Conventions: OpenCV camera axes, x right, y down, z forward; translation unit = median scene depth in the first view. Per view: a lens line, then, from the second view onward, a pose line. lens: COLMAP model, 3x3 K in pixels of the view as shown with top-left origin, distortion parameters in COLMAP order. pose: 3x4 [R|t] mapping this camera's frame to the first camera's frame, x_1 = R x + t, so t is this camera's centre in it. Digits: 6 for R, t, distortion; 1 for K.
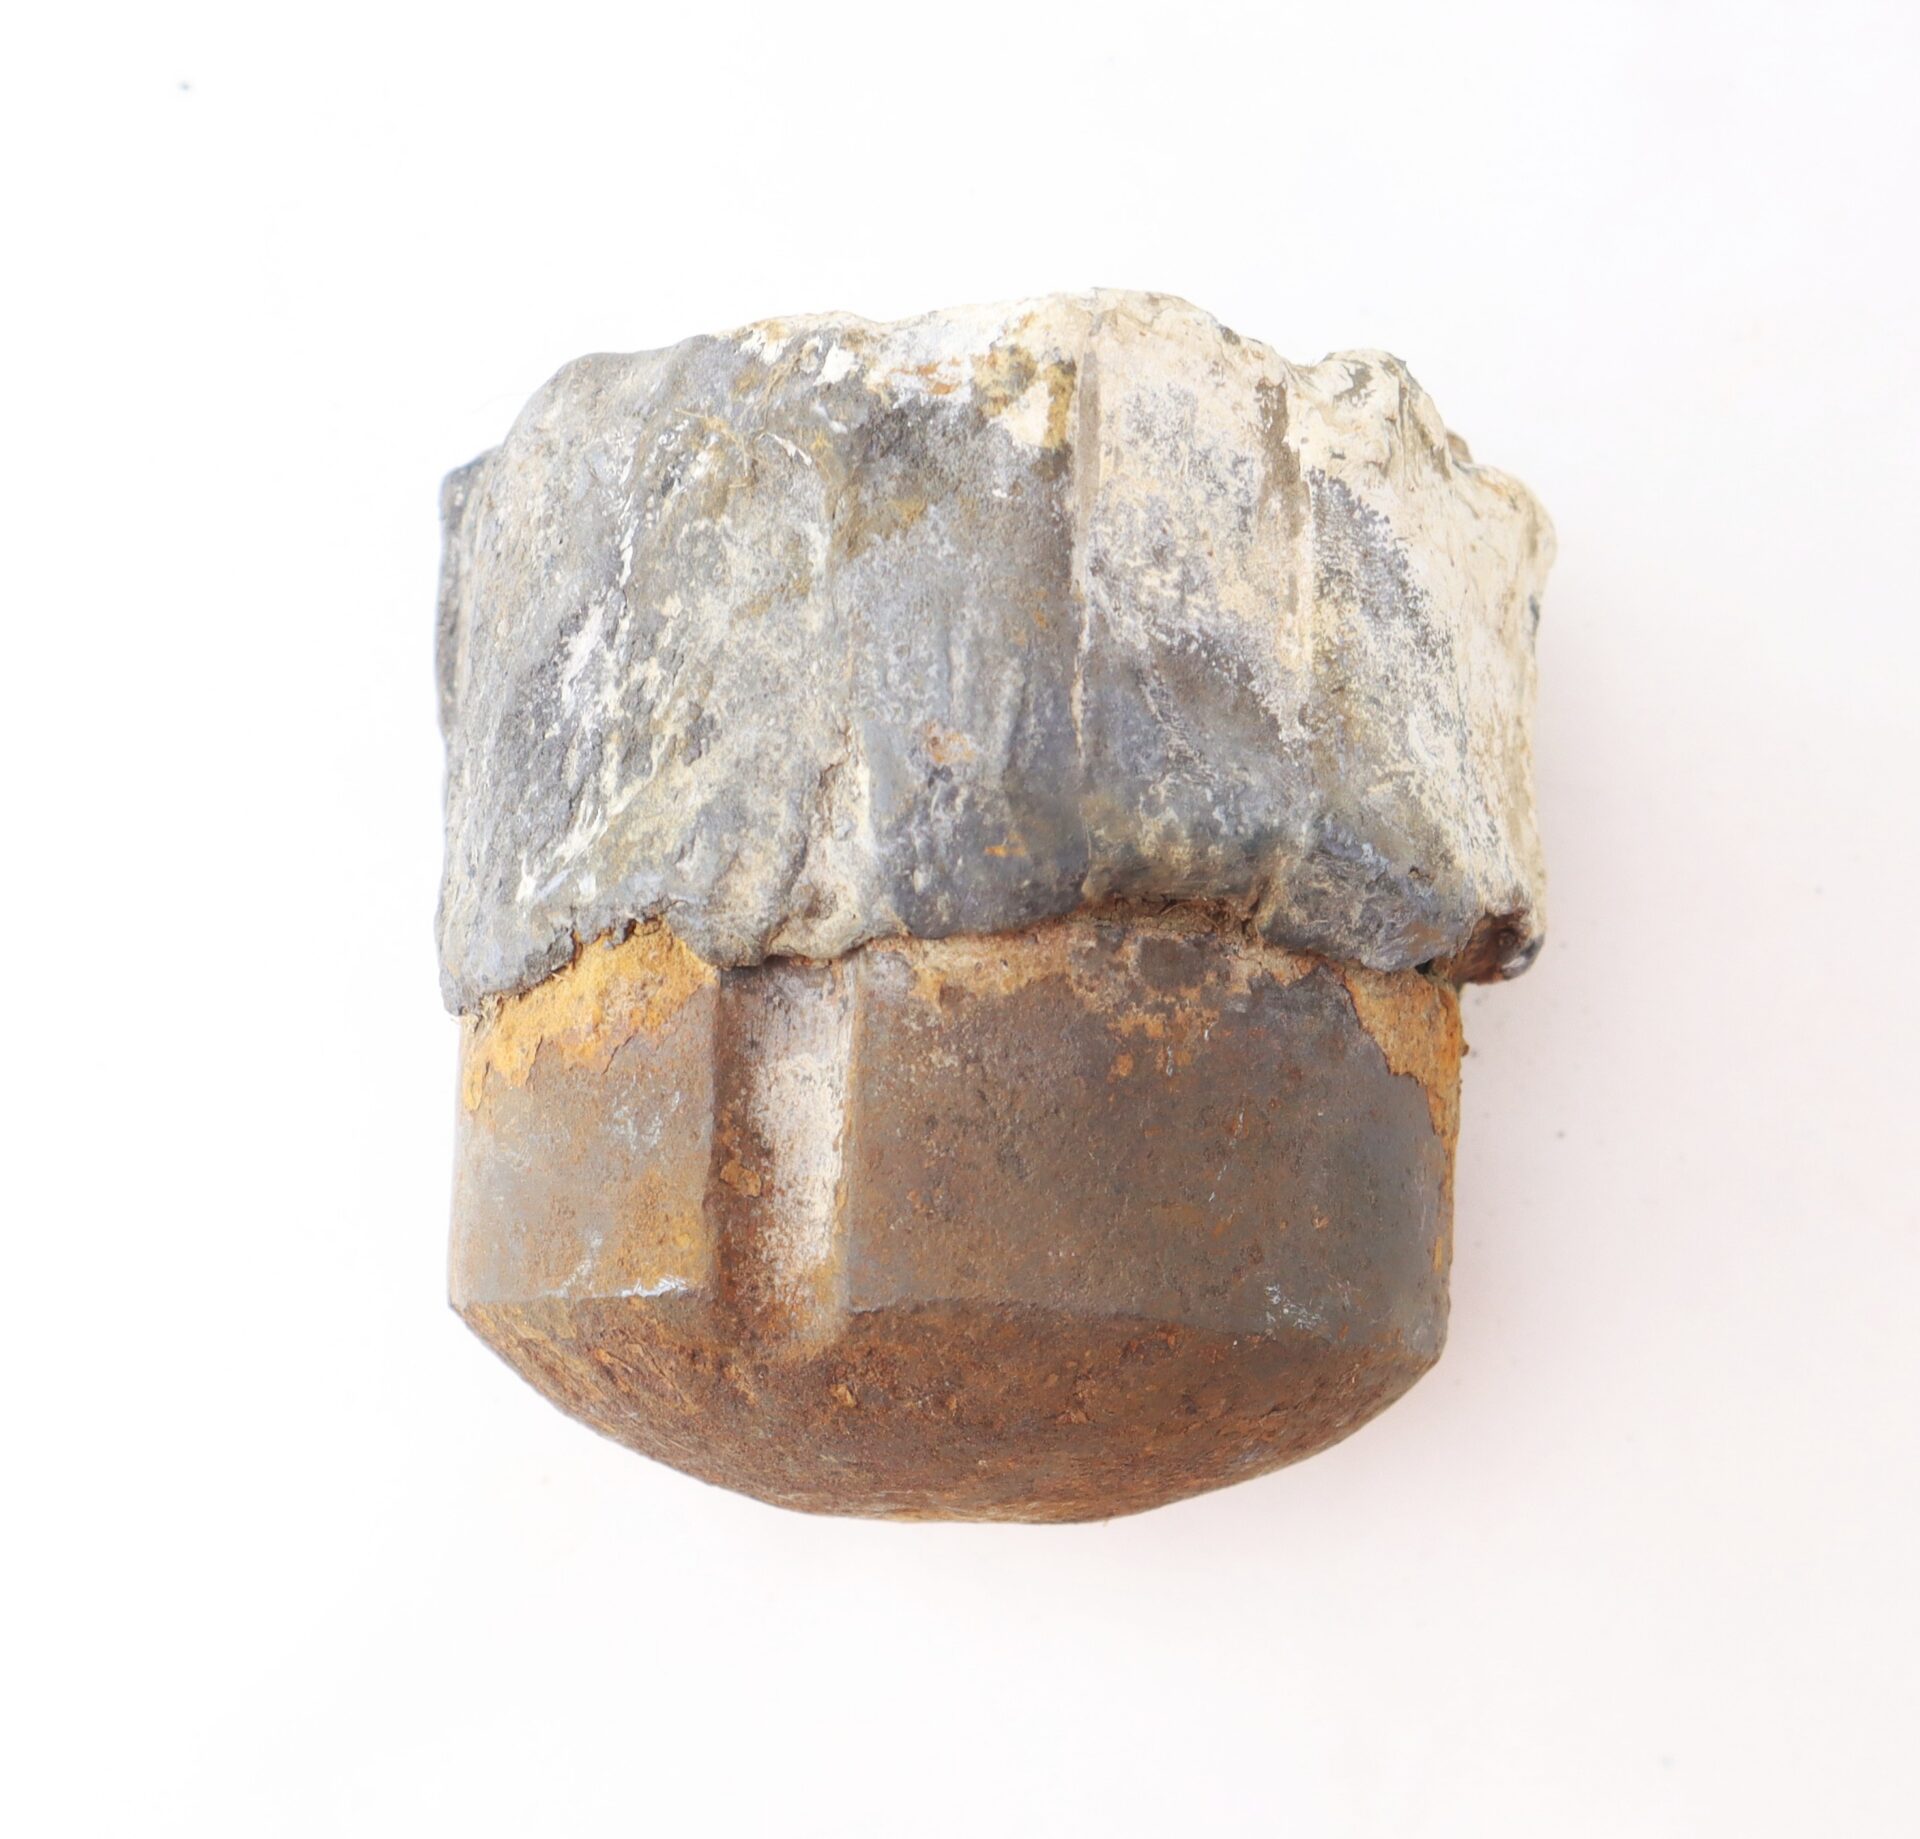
lens RADIAL K [[1809.4, 0, 959.1], [0, 1809.4, 919.8], [0, 0, 1]] dist [-0.041683, 0.000000]
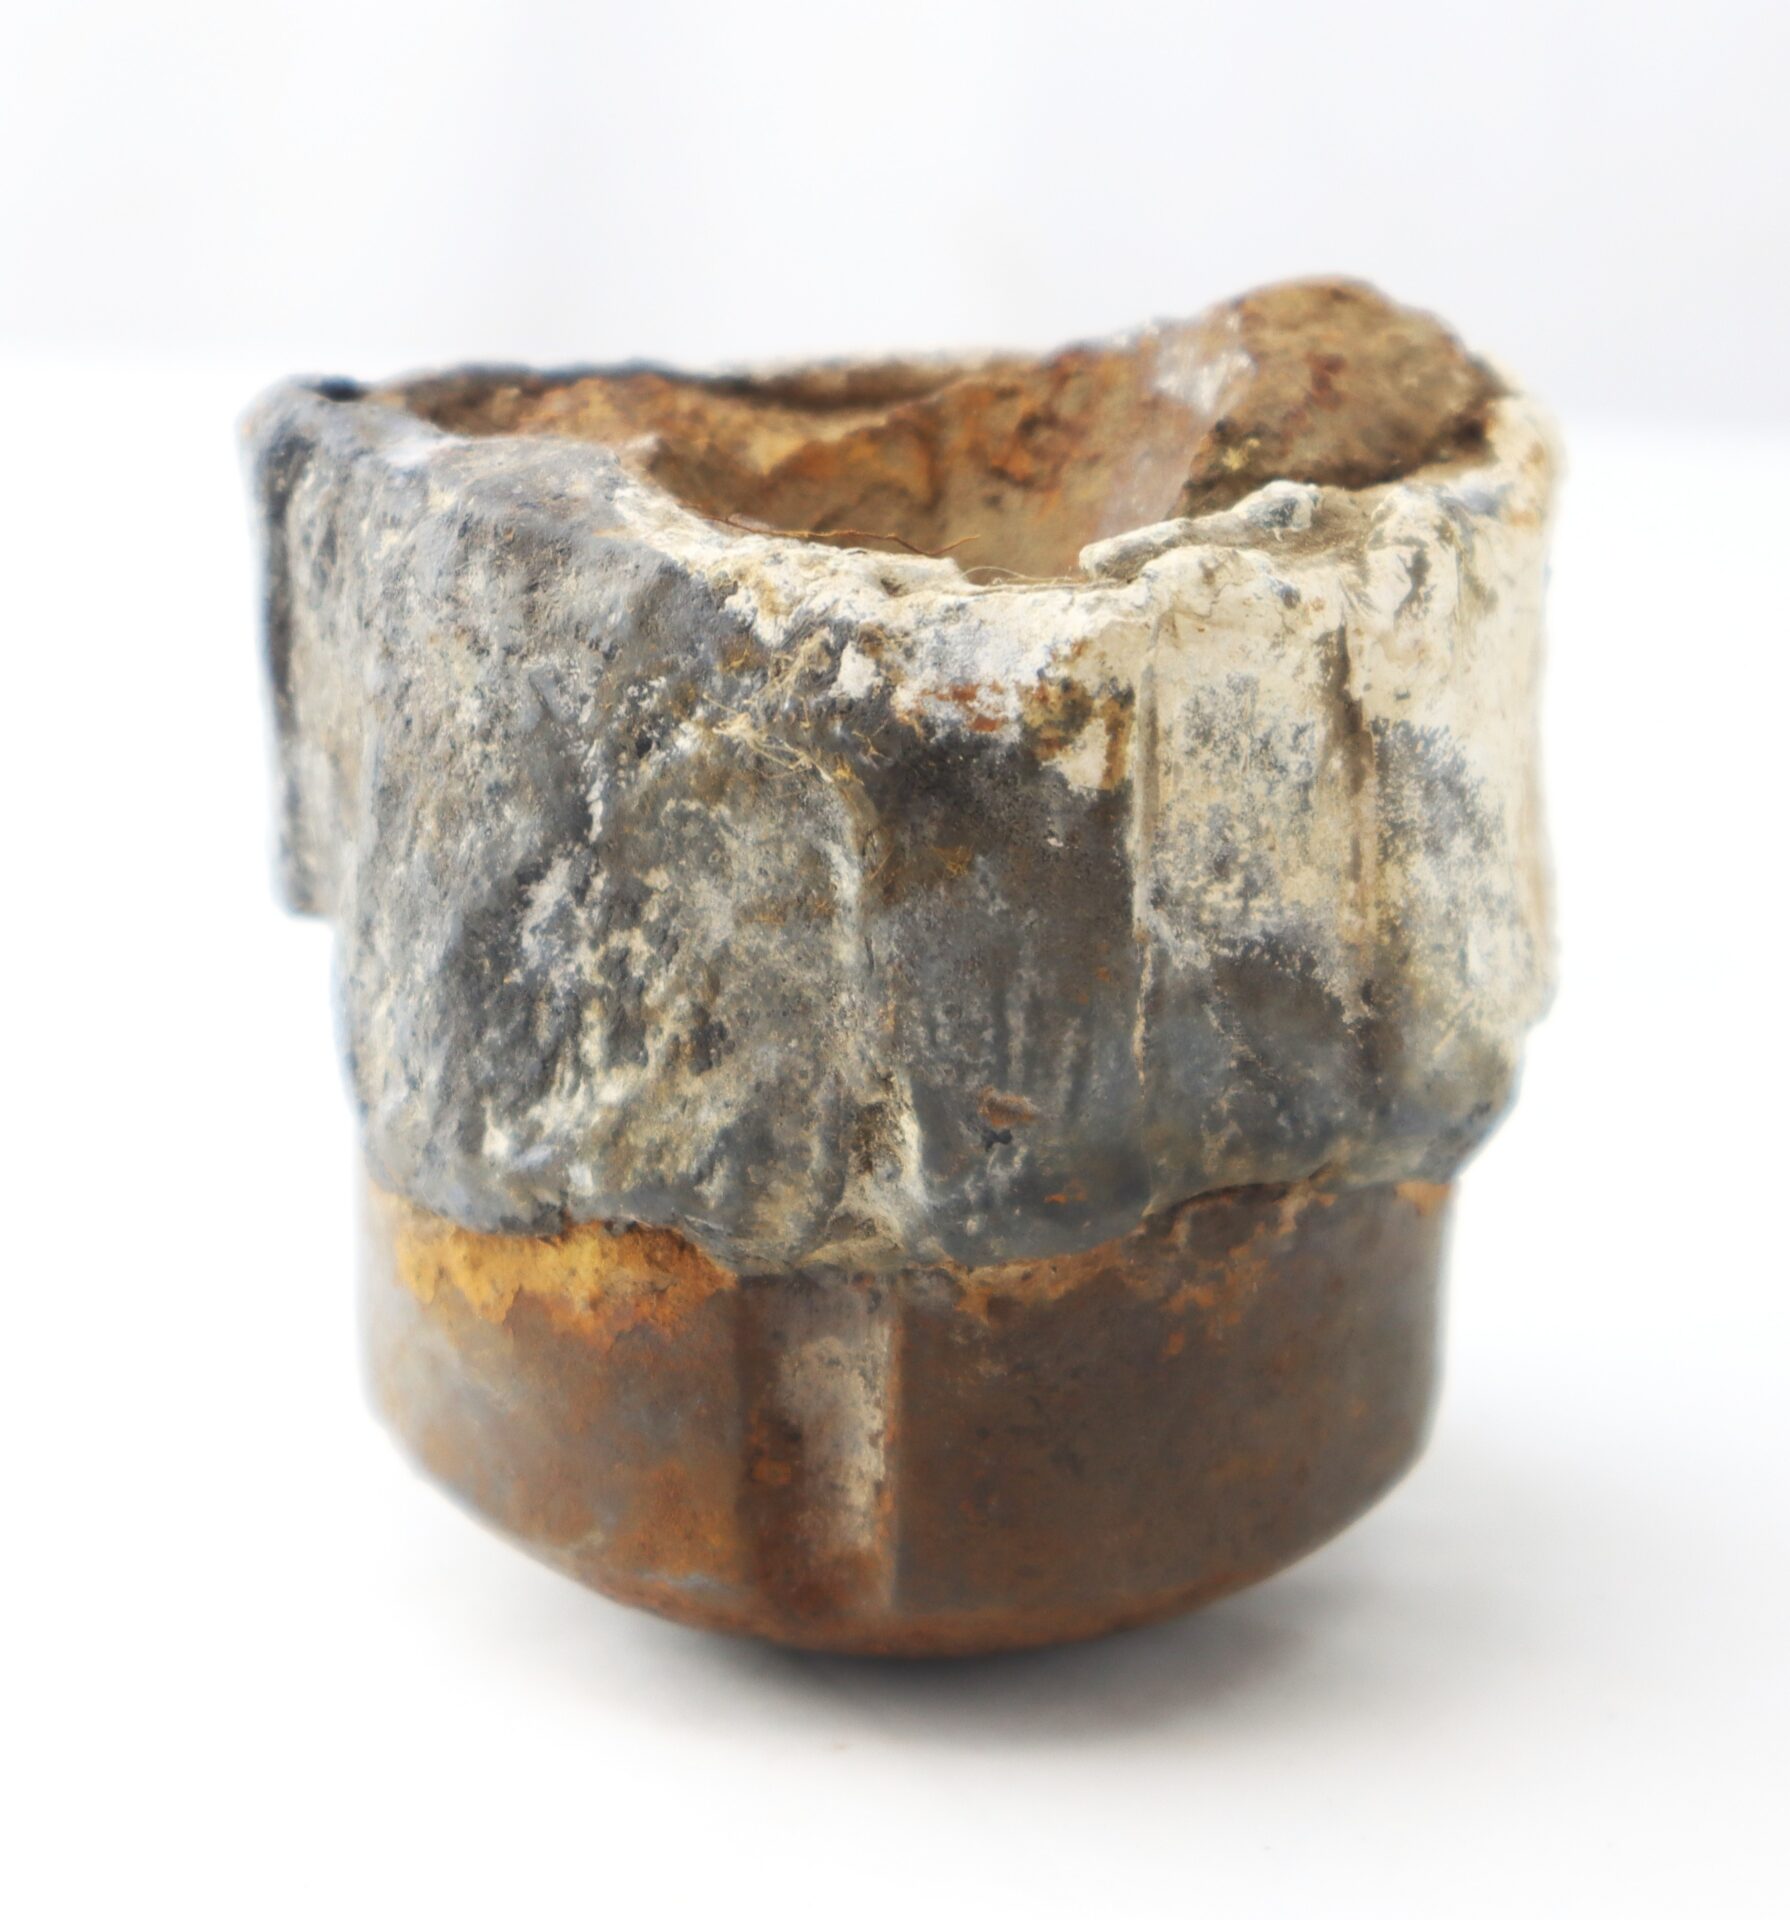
lens RADIAL K [[2137.5, 0, 896.0], [0, 2137.5, 959.5], [0, 0, 1]] dist [-0.012248, 0.000000]
pose [[0.996993, -0.058007, 0.051379, -0.103891], [0.047285, 0.980706, 0.189681, -0.347768], [-0.061391, -0.186681, 0.980500, -0.048839]]
